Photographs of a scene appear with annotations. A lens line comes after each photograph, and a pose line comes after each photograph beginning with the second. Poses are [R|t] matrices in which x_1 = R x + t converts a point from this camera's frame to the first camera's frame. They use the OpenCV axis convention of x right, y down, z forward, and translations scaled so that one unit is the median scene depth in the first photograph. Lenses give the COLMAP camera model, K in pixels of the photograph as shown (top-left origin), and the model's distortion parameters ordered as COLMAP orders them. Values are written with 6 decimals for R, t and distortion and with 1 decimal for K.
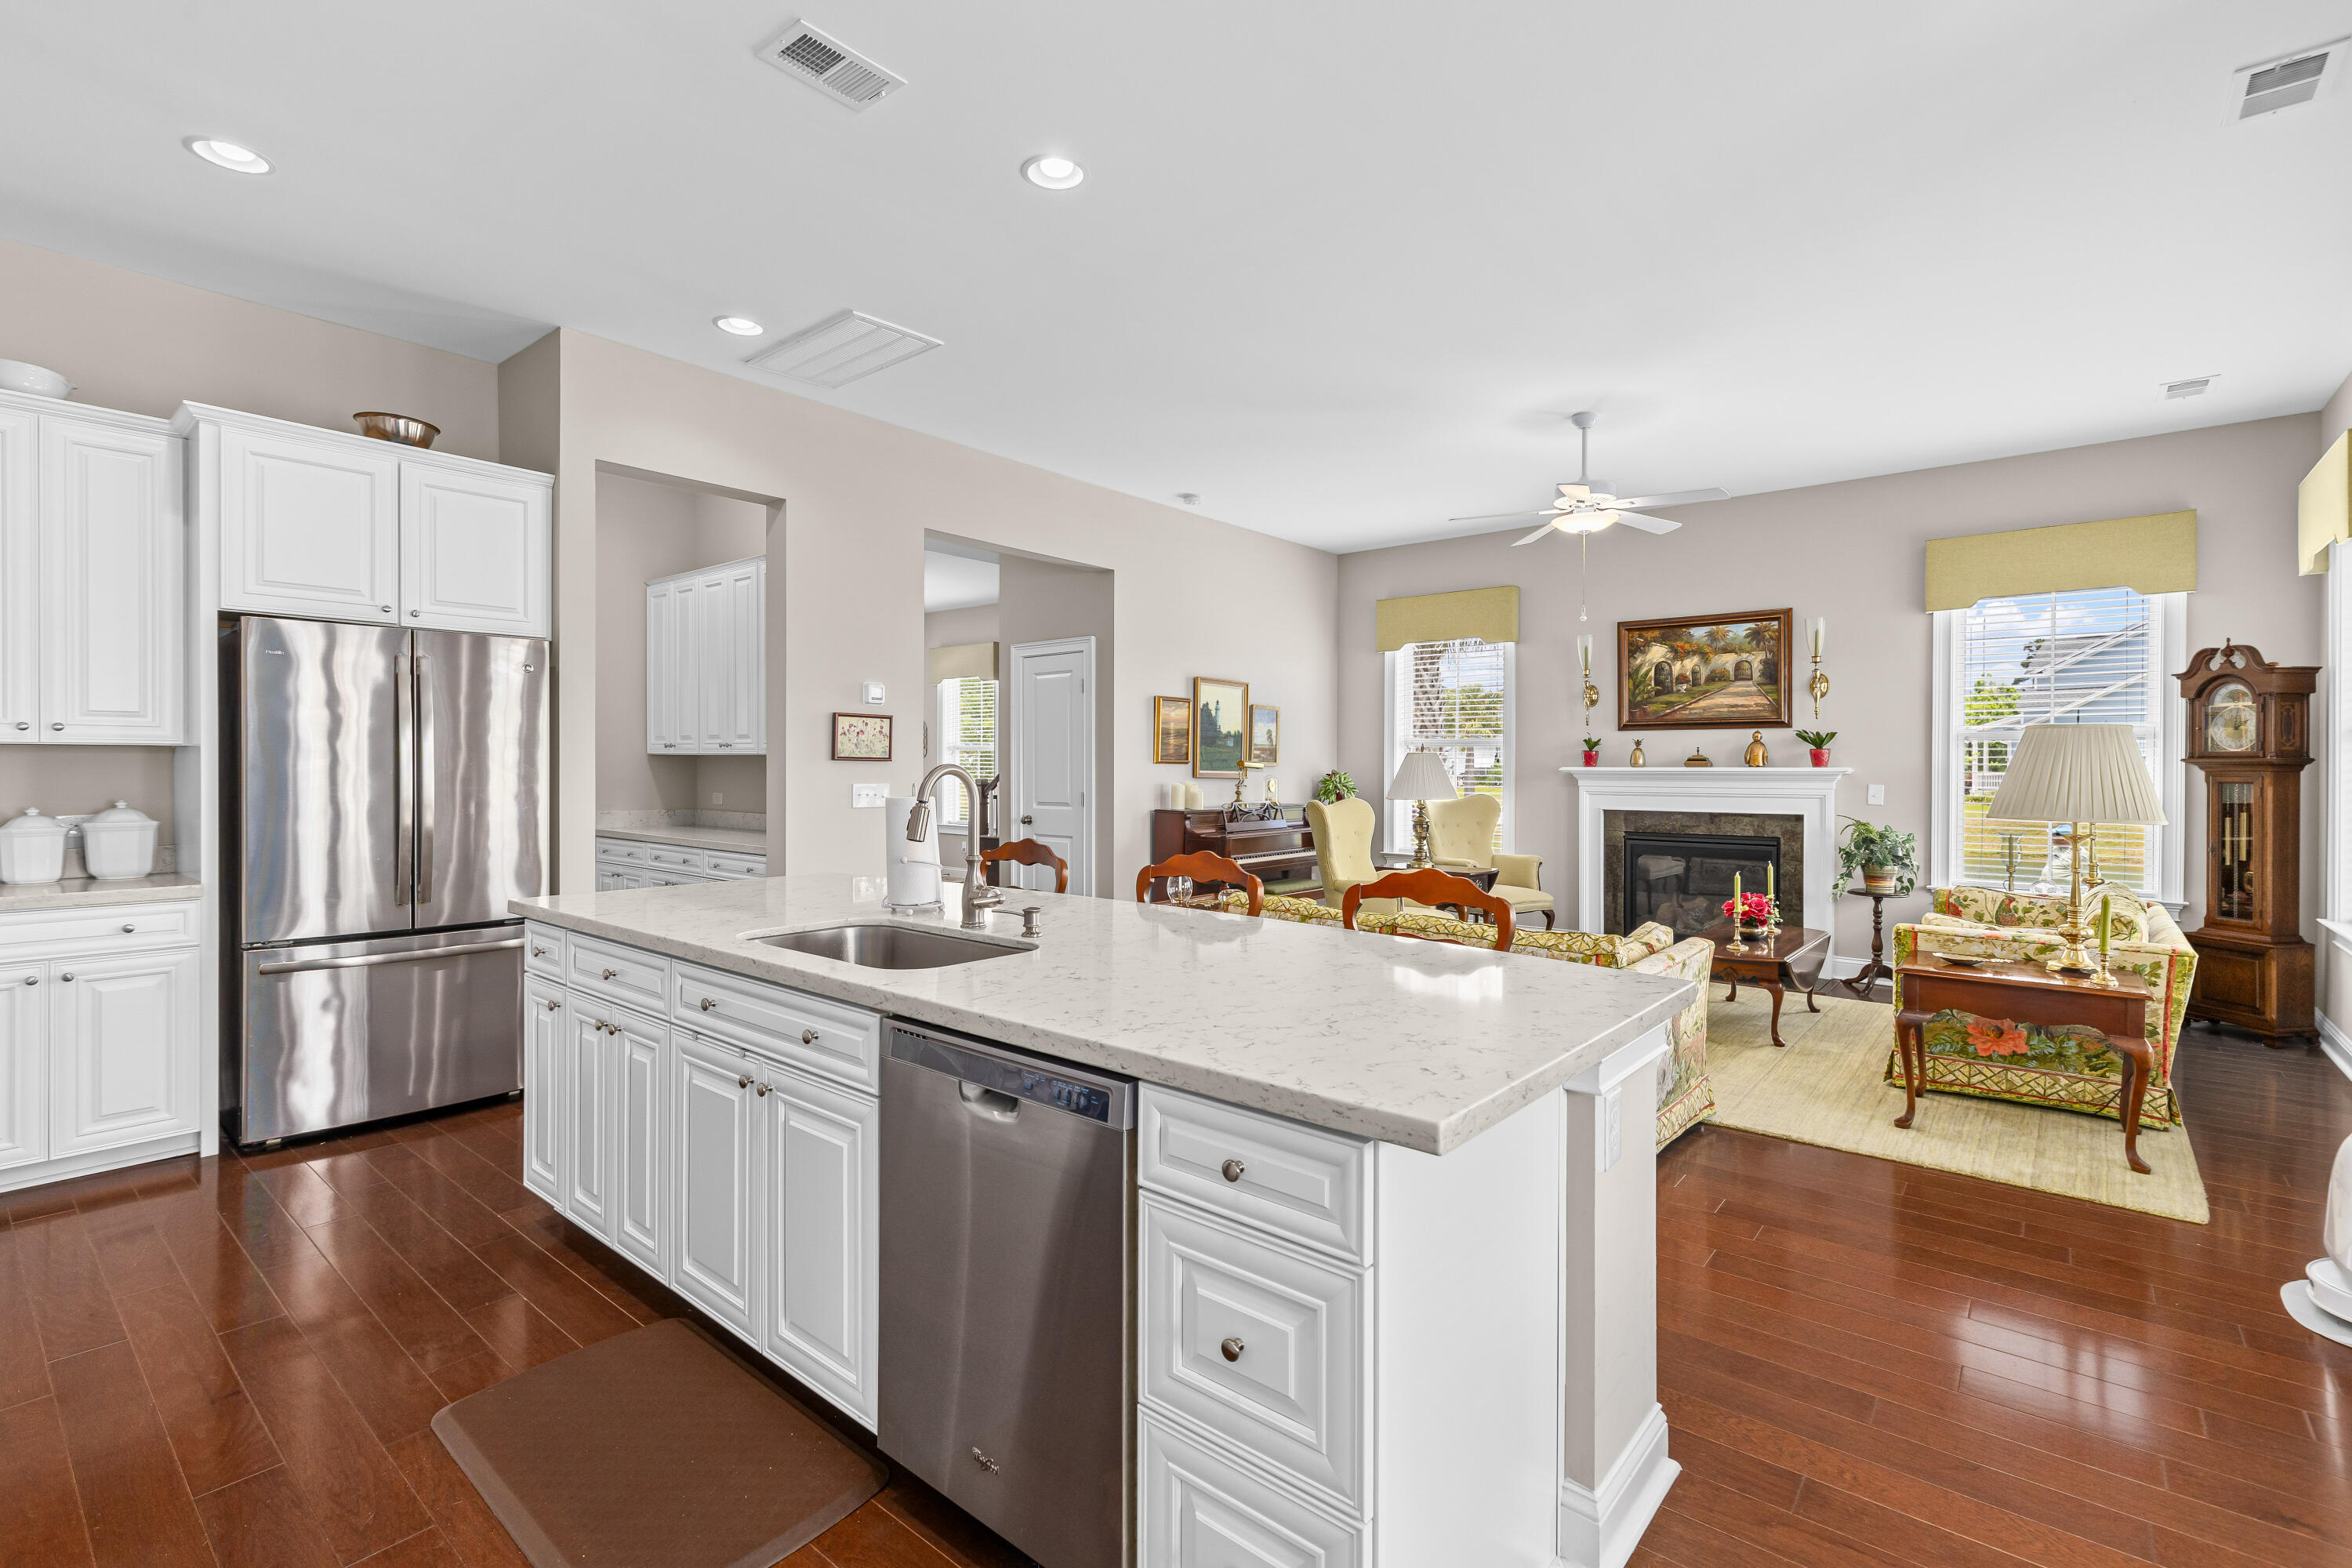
lens RADIAL K [[1058.9, 0, 1179.7], [0, 1058.9, 768.7], [0, 0, 1]] dist [0.009189, -0.000412]
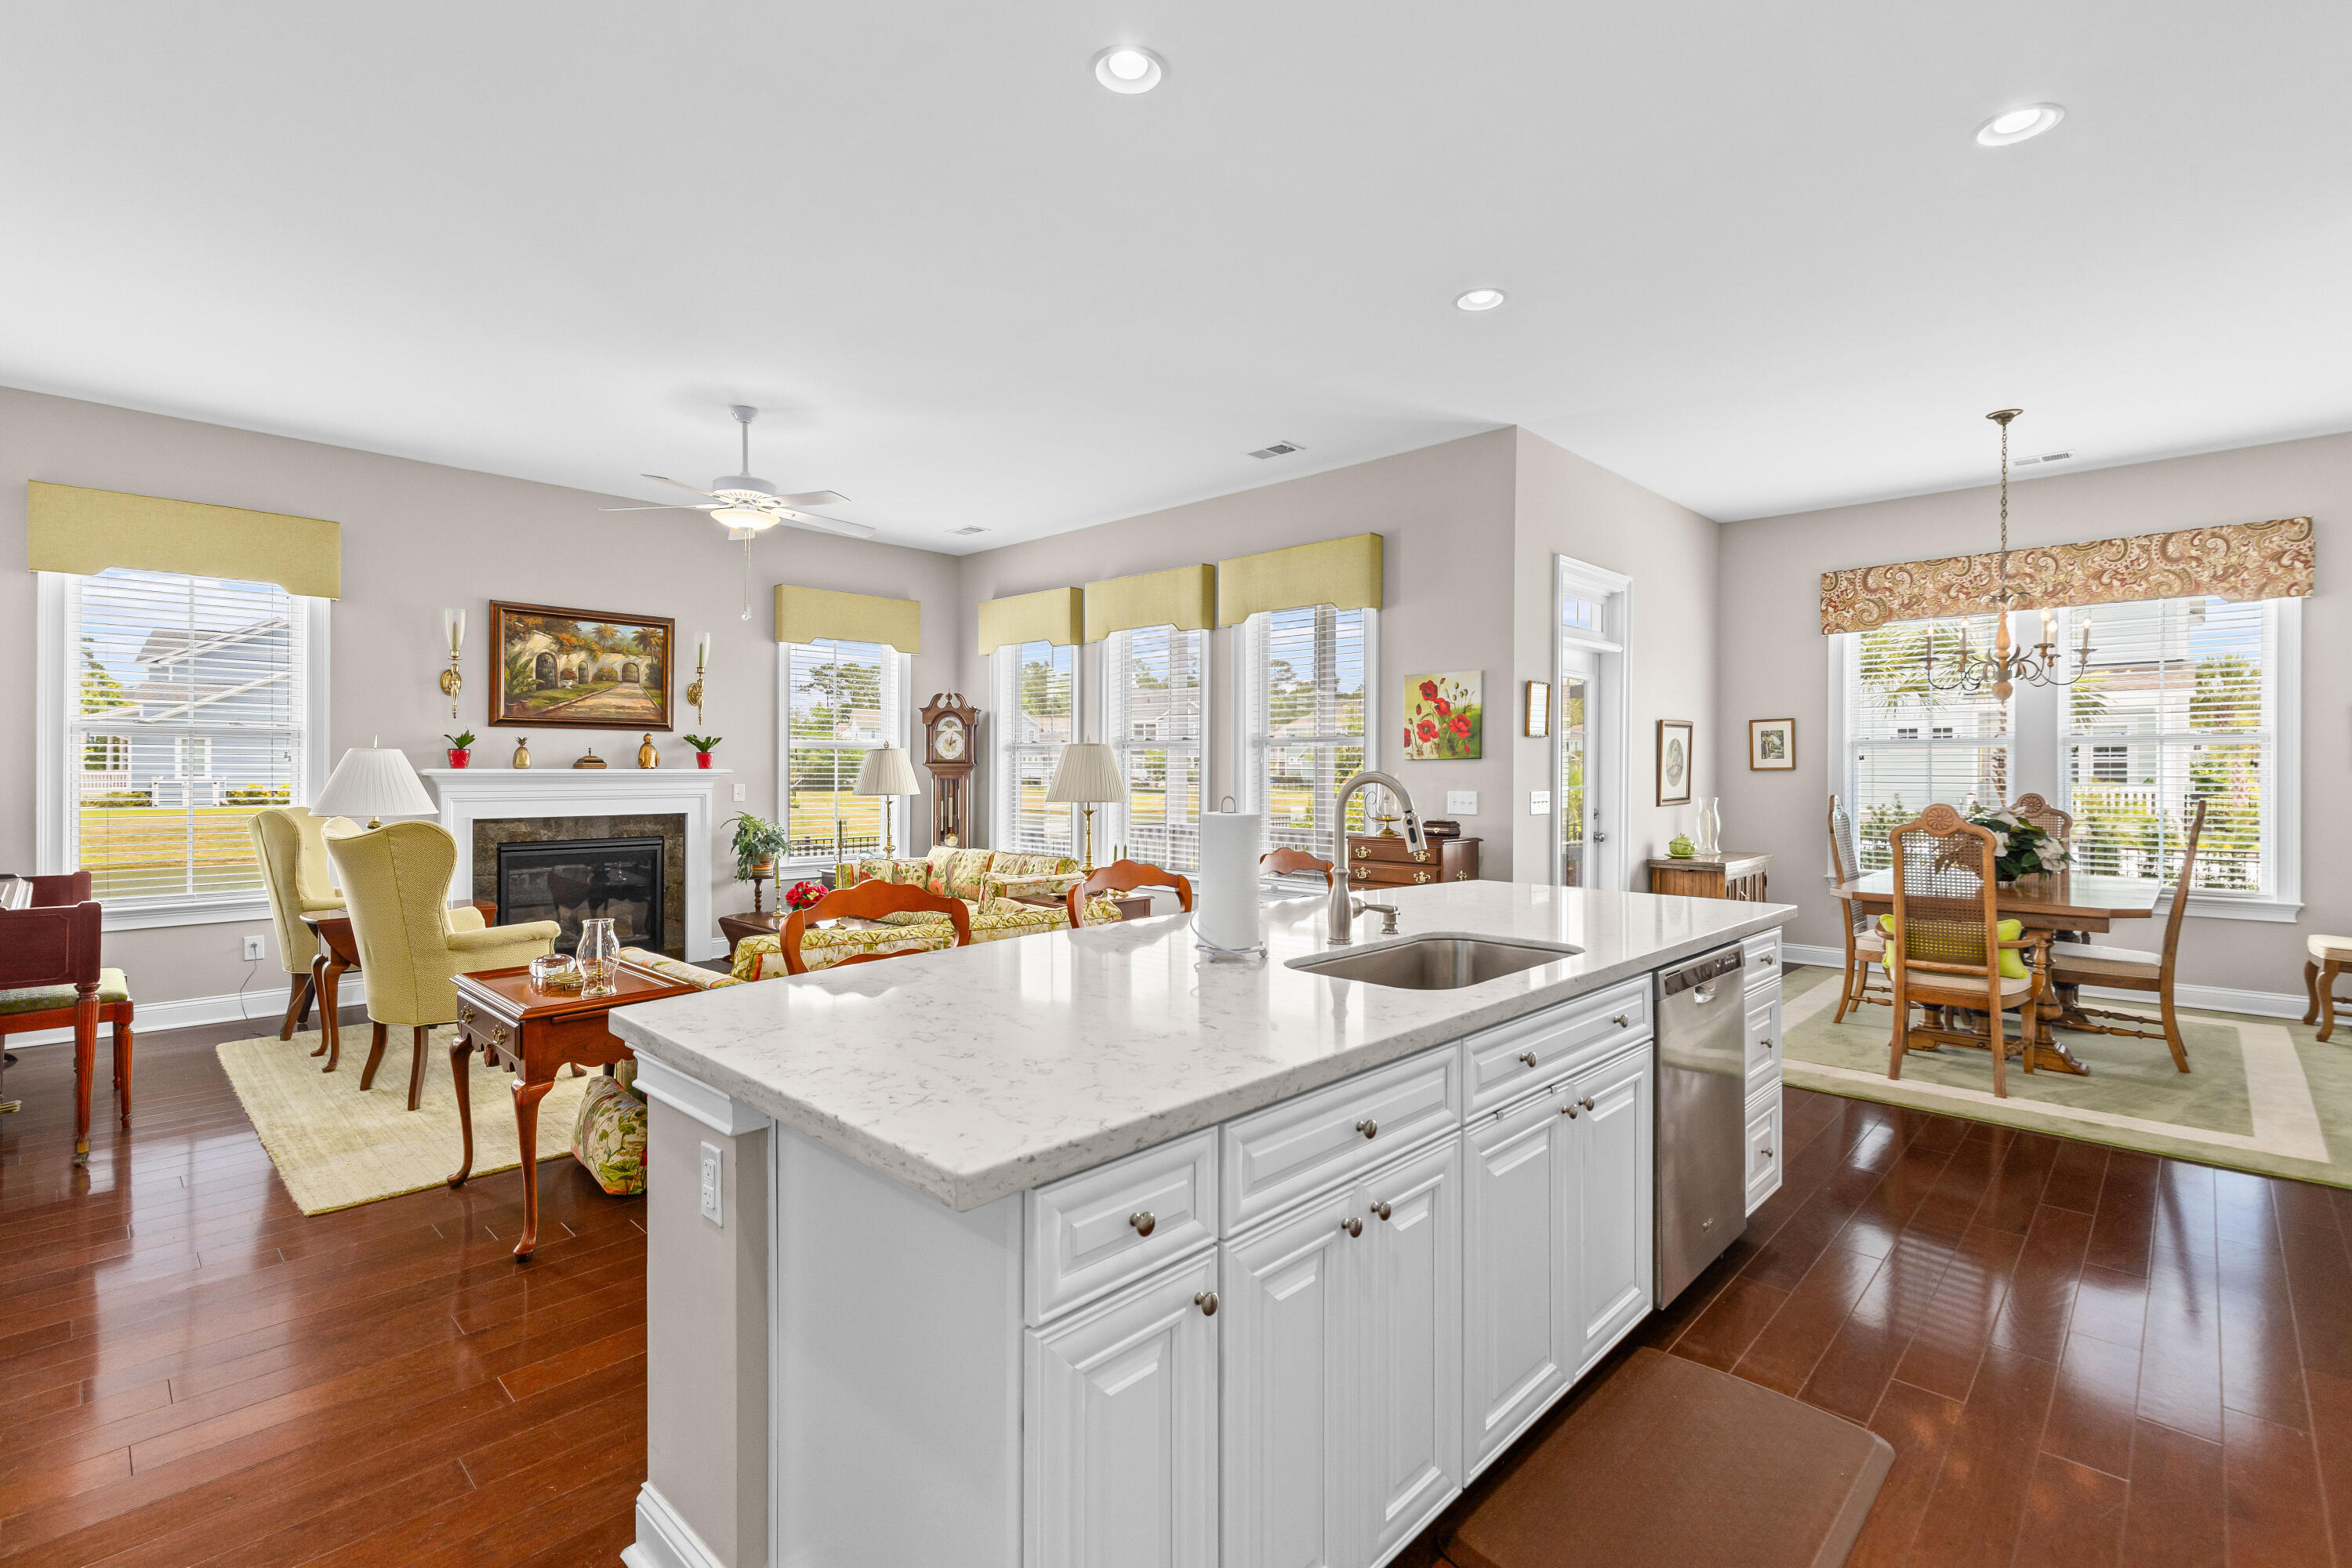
lens RADIAL K [[1058.9, 0, 1179.7], [0, 1058.9, 768.7], [0, 0, 1]] dist [0.009189, -0.000412]
pose [[0.067659, -0.001225, 0.997708, -0.437479], [0.000332, 0.999999, 0.001206, -0.002453], [-0.997708, 0.000250, 0.067660, 0.412184]]
